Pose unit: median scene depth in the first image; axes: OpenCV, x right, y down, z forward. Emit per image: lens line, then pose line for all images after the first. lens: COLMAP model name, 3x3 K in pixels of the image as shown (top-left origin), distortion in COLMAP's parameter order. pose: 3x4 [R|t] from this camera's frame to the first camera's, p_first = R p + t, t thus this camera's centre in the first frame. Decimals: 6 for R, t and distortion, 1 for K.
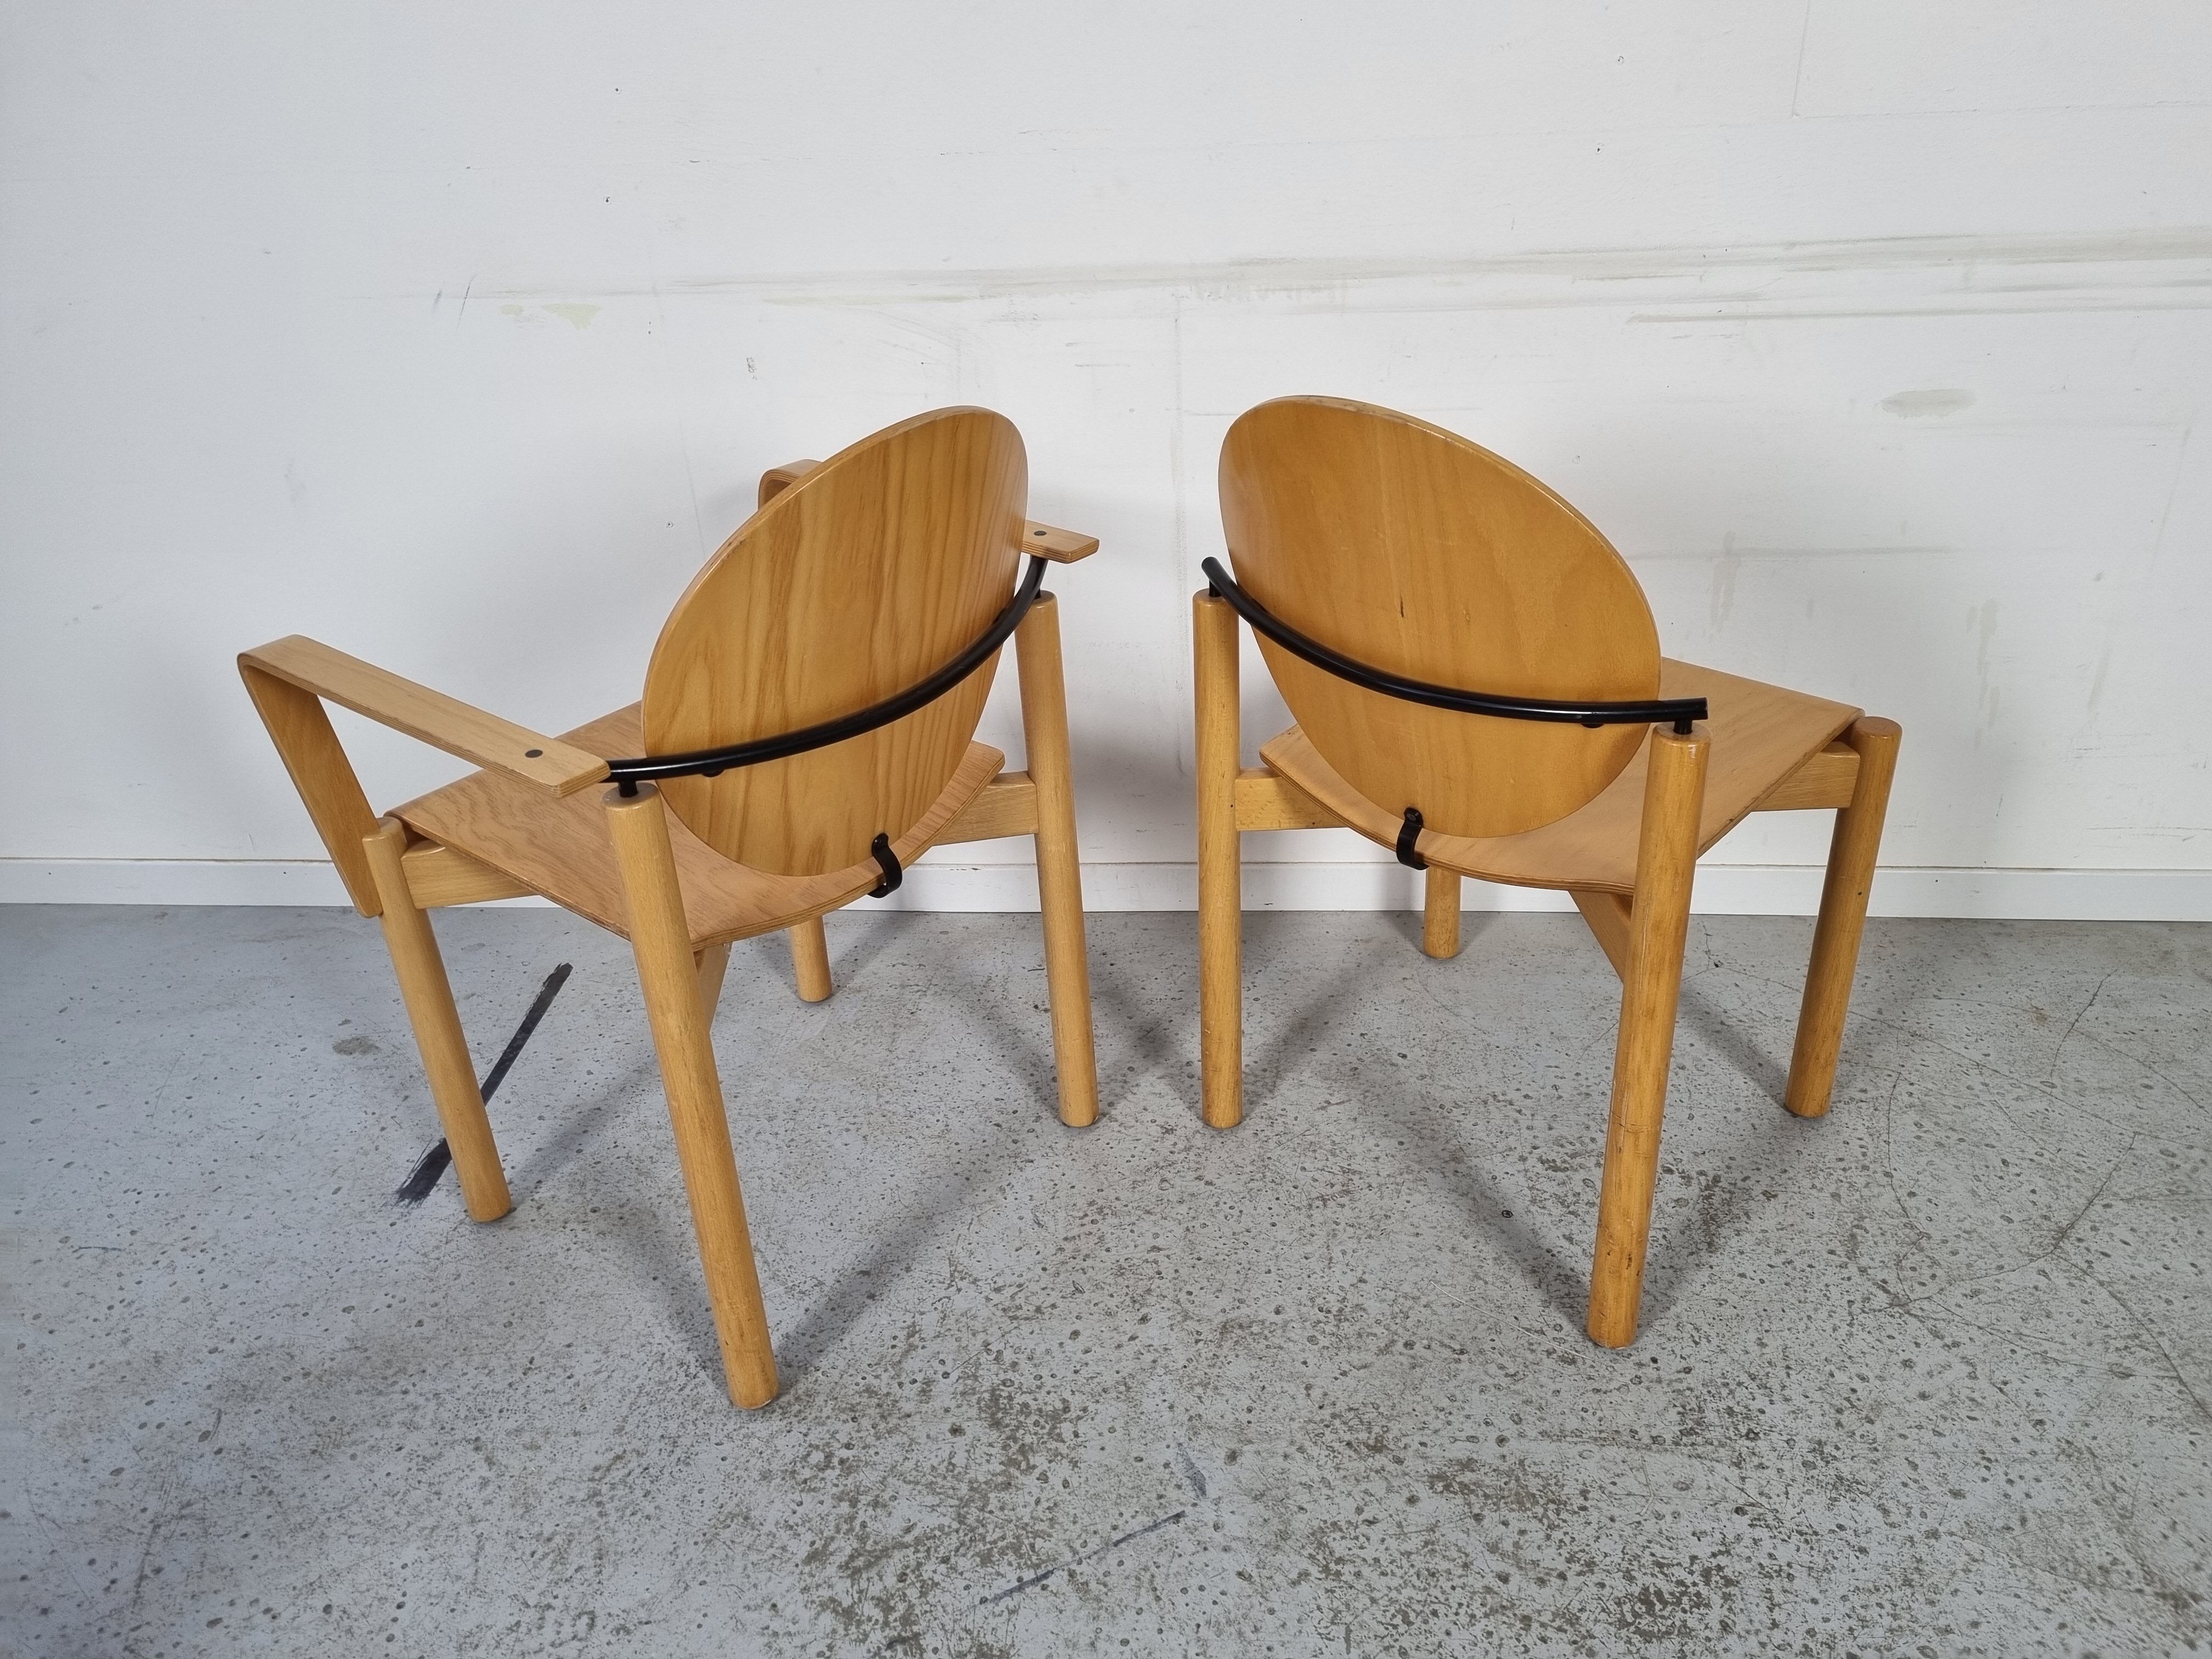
lens RADIAL K [[1643.7, 0, 1121.0], [0, 1643.7, 785.4], [0, 0, 1]] dist [0.051777, -0.003213]
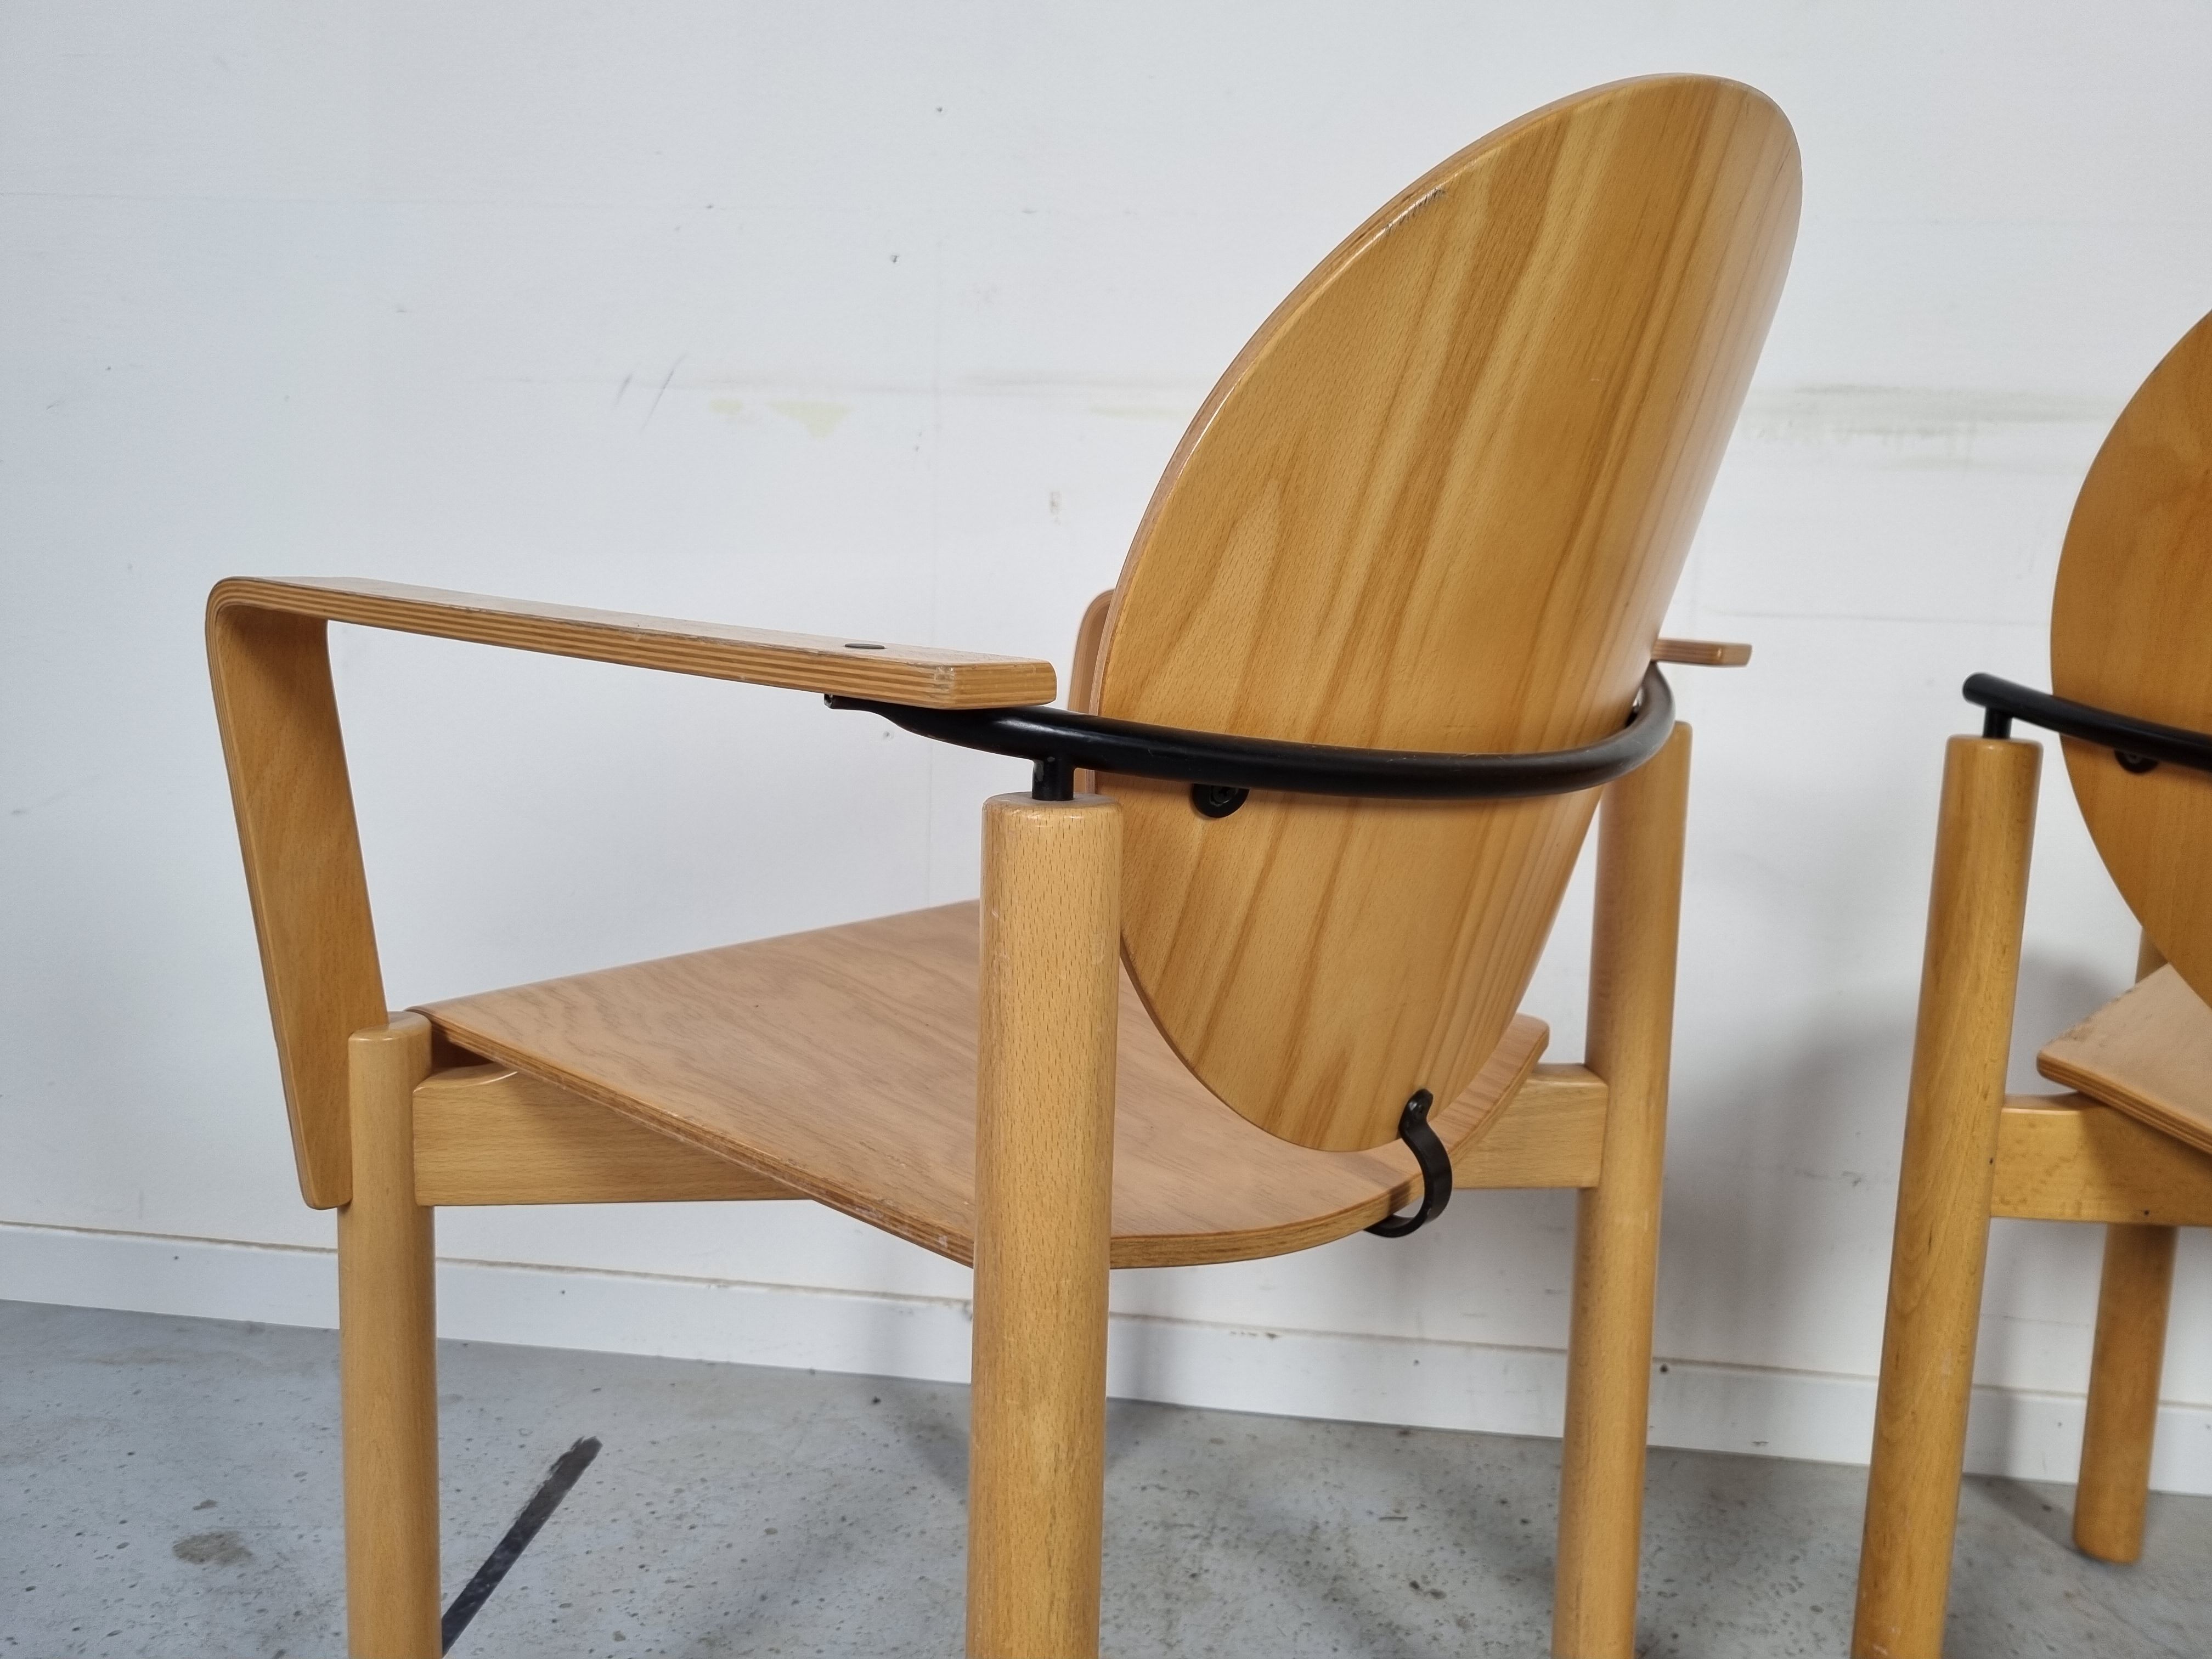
lens RADIAL K [[1657.1, 0, 1106.9], [0, 1657.1, 788.4], [0, 0, 1]] dist [0.051502, -0.046938]
pose [[0.996306, 0.083835, -0.018626, -0.220414], [-0.085071, 0.933750, -0.347670, 0.115513], [-0.011755, 0.347970, 0.937432, 0.485865]]
